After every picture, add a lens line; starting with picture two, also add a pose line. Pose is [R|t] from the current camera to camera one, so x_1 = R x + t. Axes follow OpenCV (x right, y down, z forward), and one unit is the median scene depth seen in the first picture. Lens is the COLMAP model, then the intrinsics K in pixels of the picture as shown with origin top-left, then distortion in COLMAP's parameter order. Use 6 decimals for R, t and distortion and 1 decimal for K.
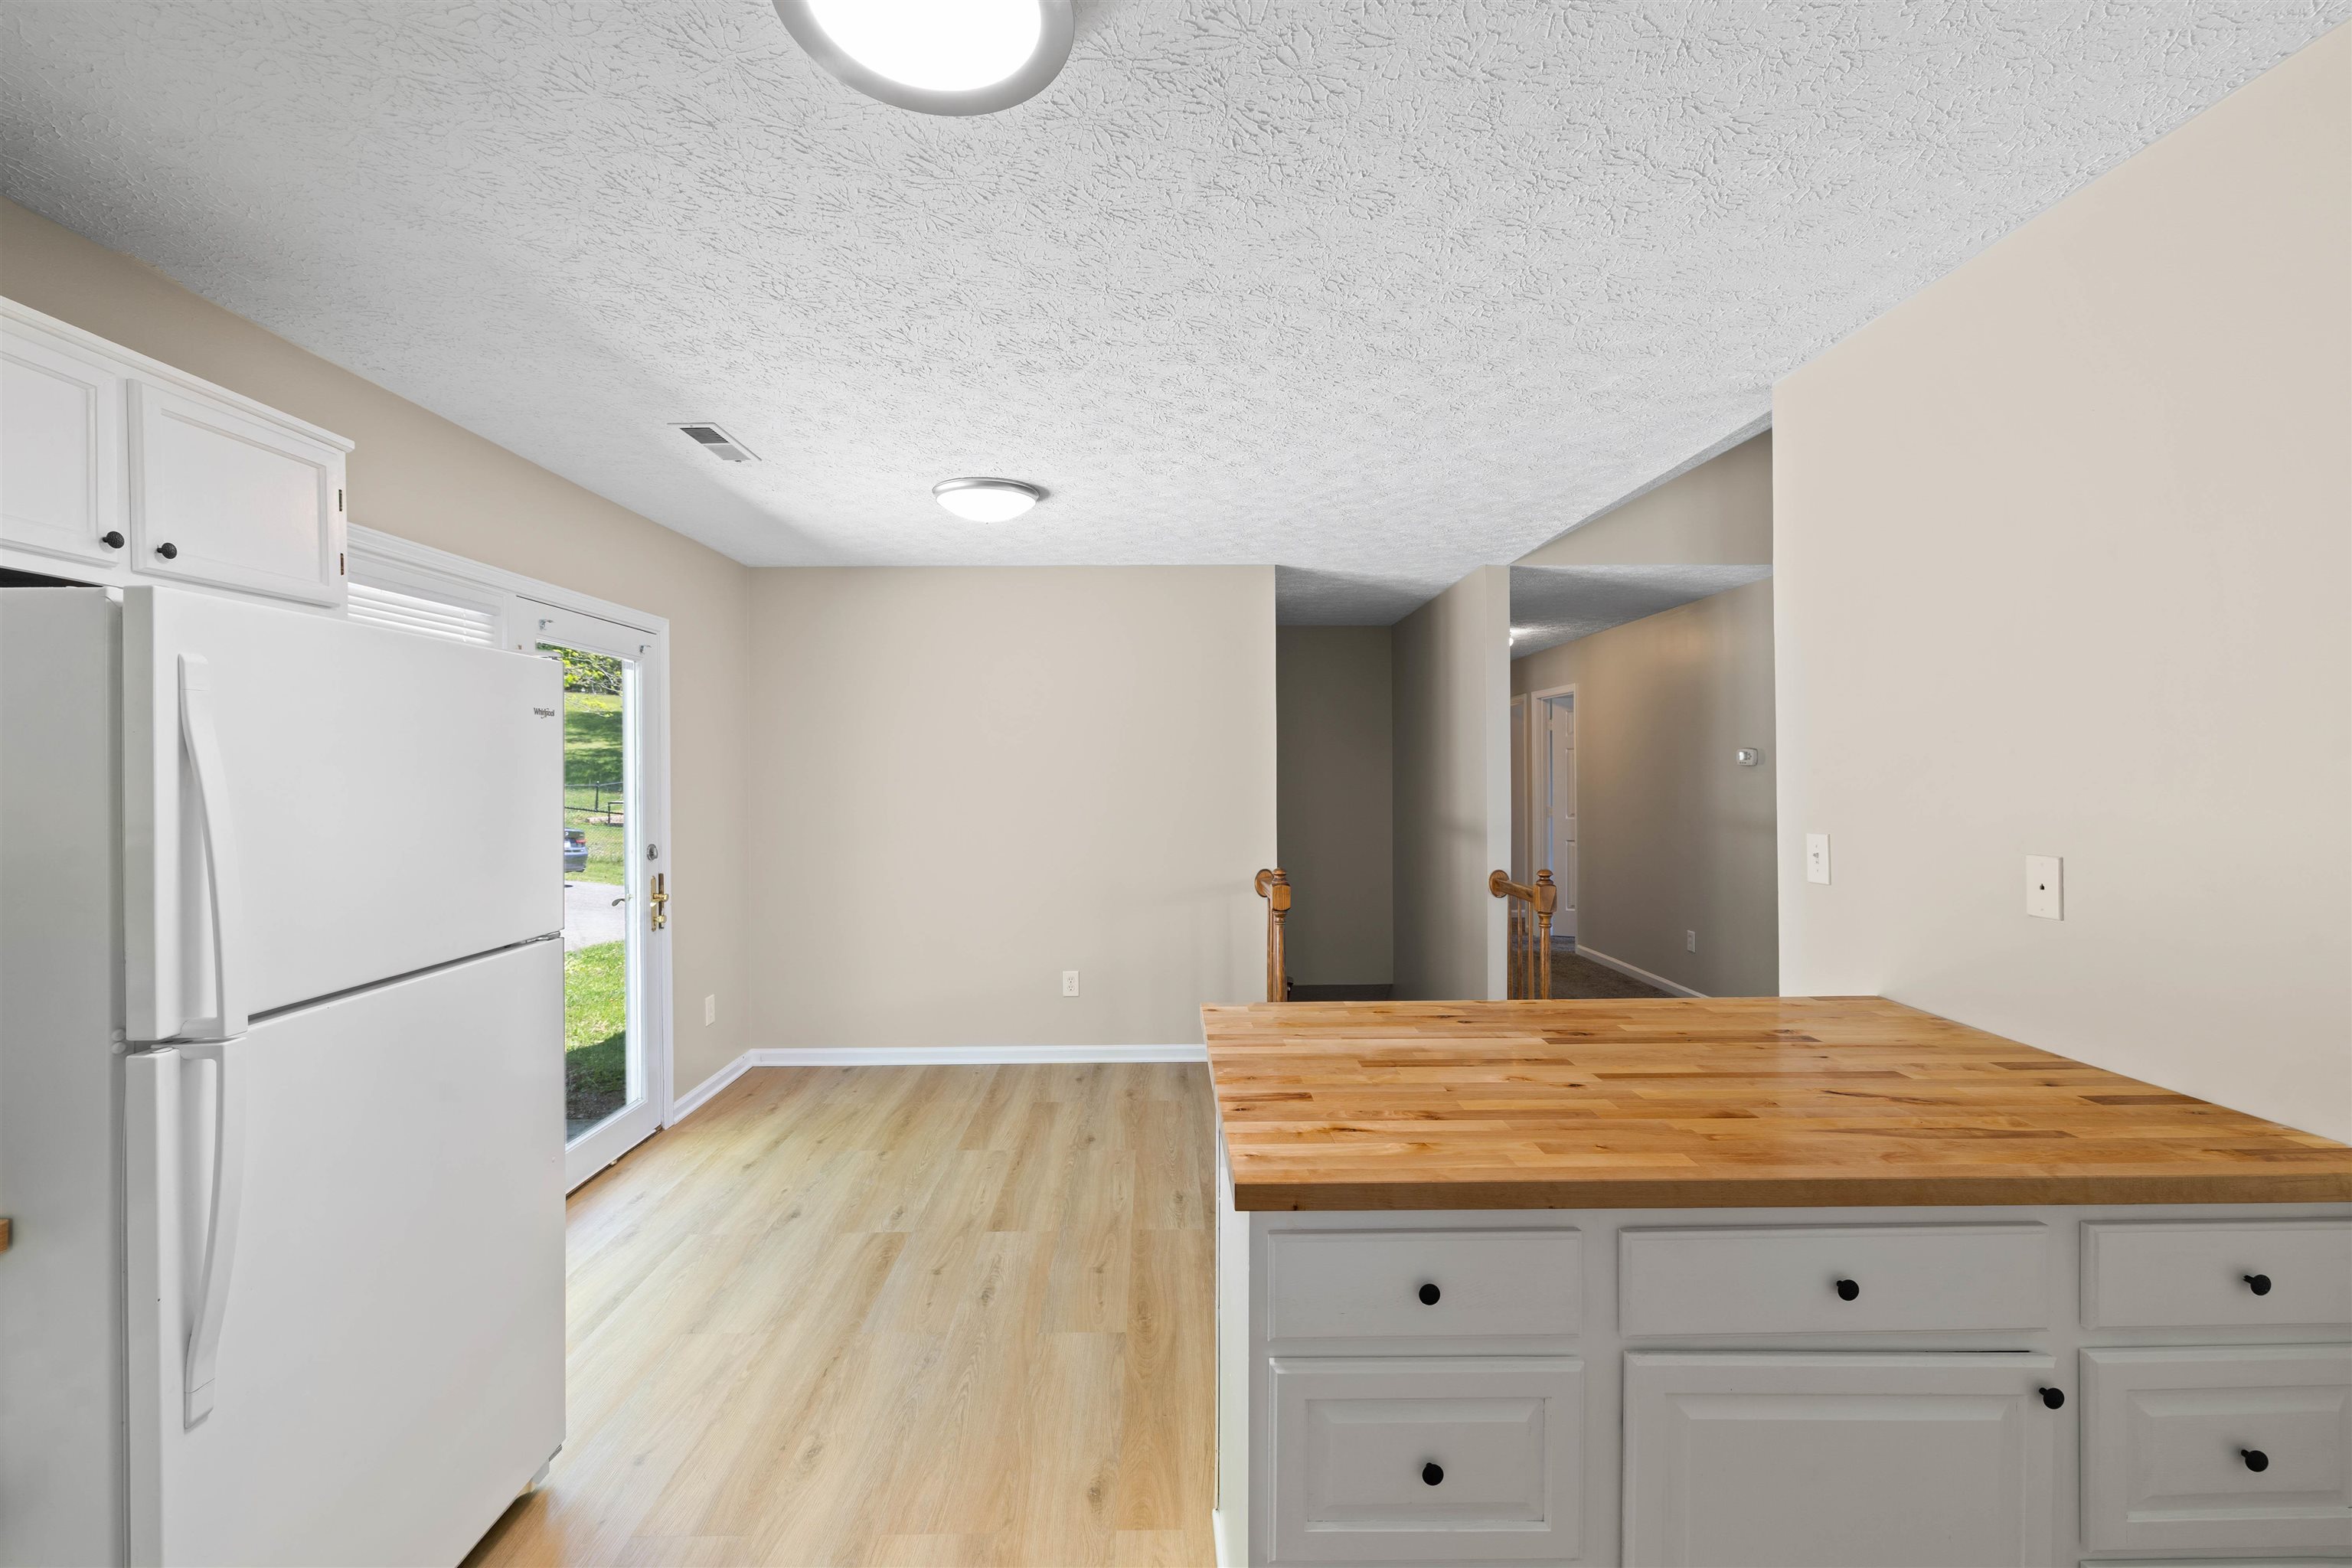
lens RADIAL K [[992.2, 0, 1175.3], [0, 992.2, 771.2], [0, 0, 1]] dist [0.000613, 0.000131]
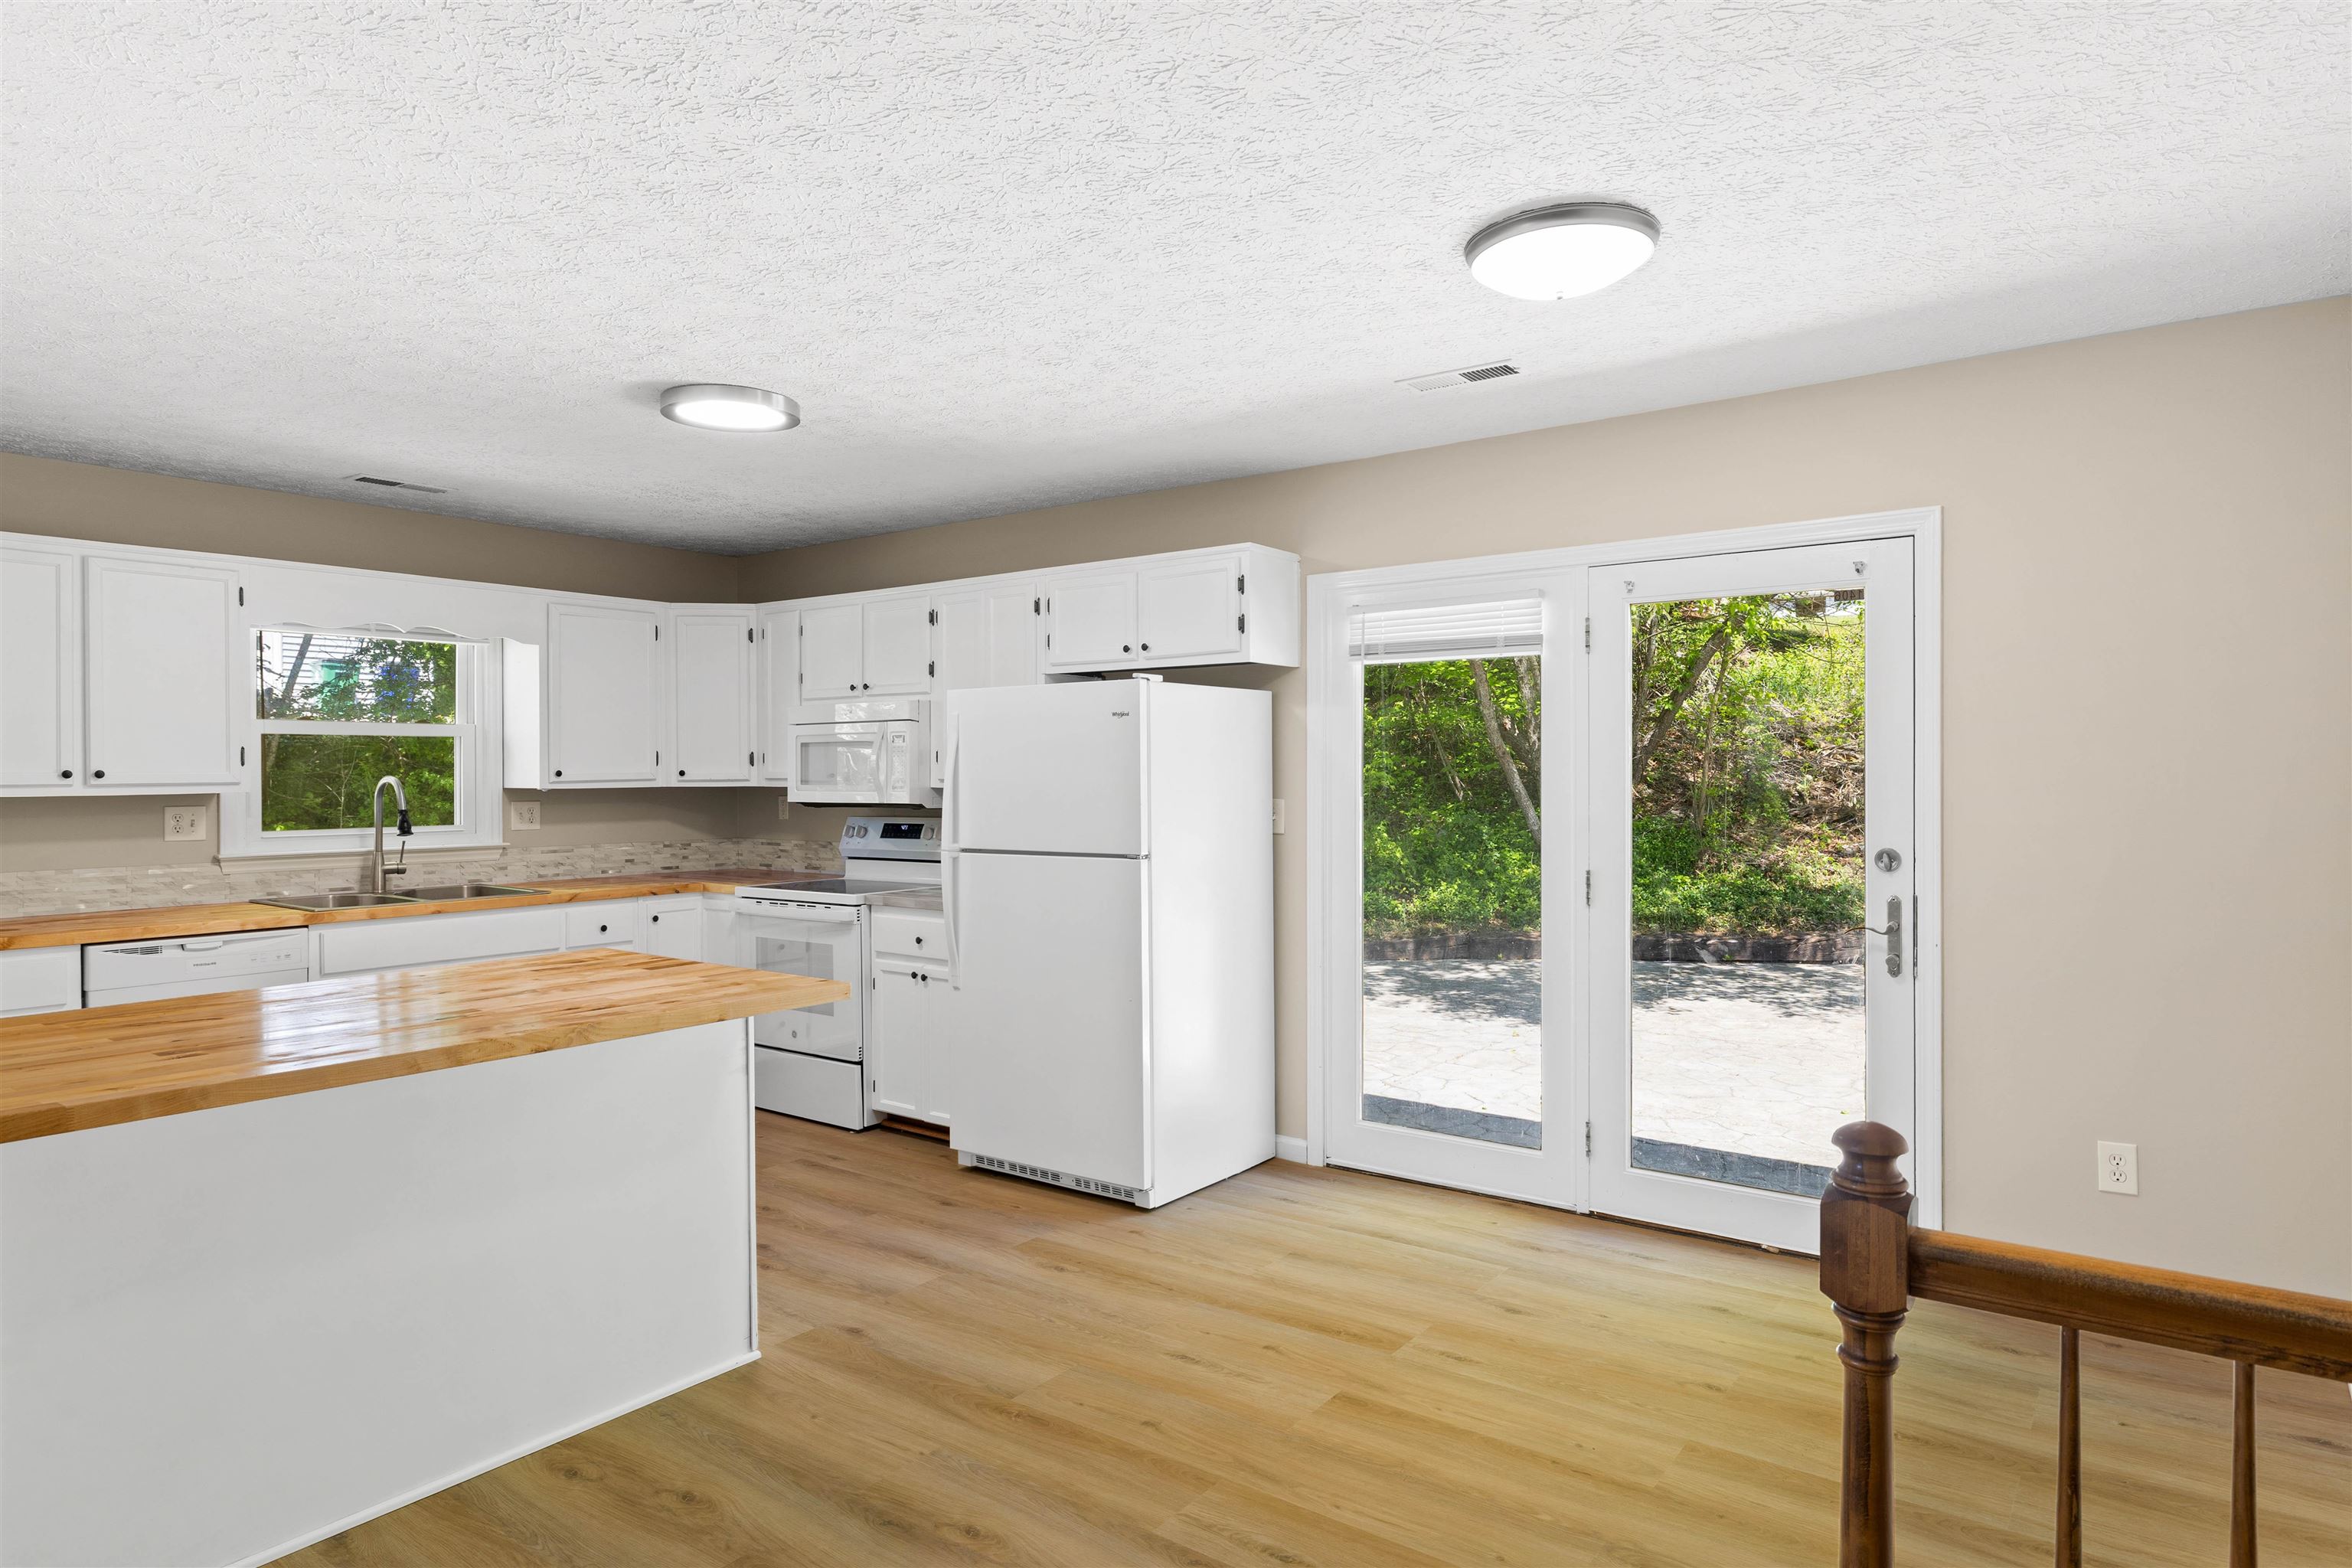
lens RADIAL K [[1352.9, 0, 1187.2], [0, 1352.9, 776.4], [0, 0, 1]] dist [0.003984, -0.000458]
pose [[-0.606425, 0.009647, -0.795082, 0.647255], [0.008786, 0.999947, 0.005431, 0.018735], [0.795092, -0.003692, -0.606478, 1.516275]]
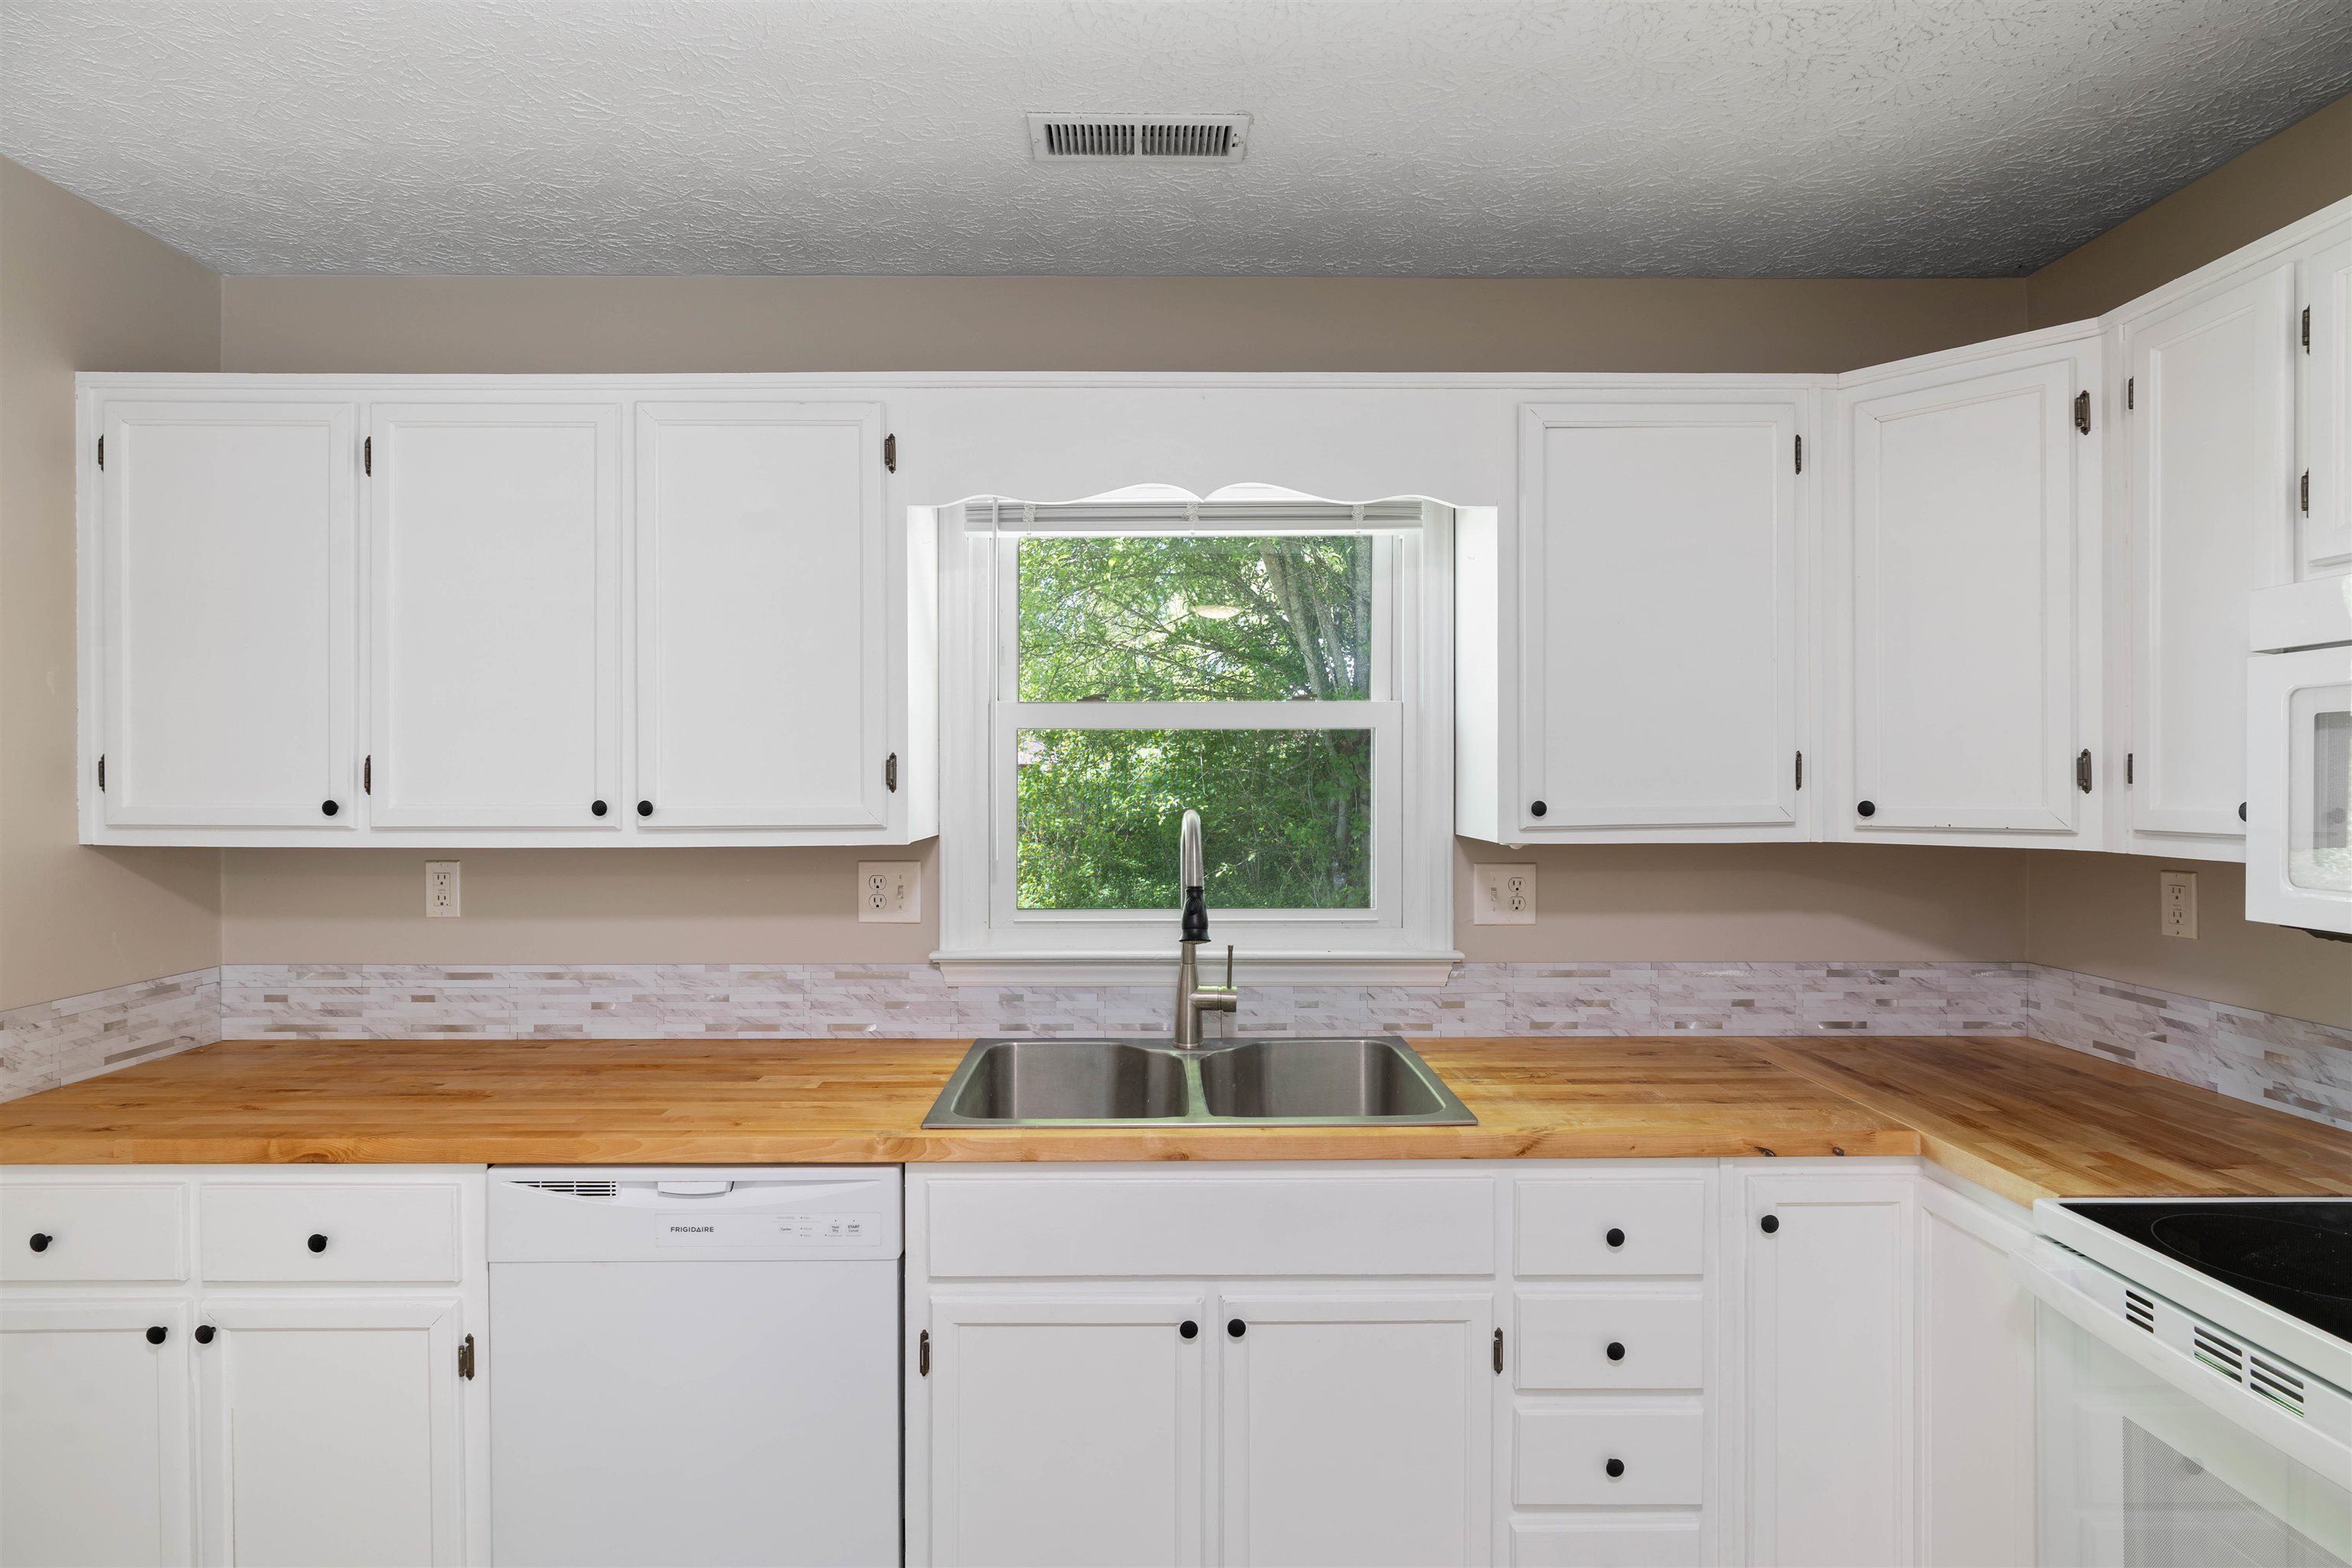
lens RADIAL K [[1182.0, 0, 1173.9], [0, 1182.0, 780.9], [0, 0, 1]] dist [-0.003397, 0.000050]
pose [[-0.999940, 0.005599, 0.009408, -0.083234], [0.005594, 0.999984, -0.000591, 0.001090], [-0.009411, -0.000538, -0.999956, 0.414830]]
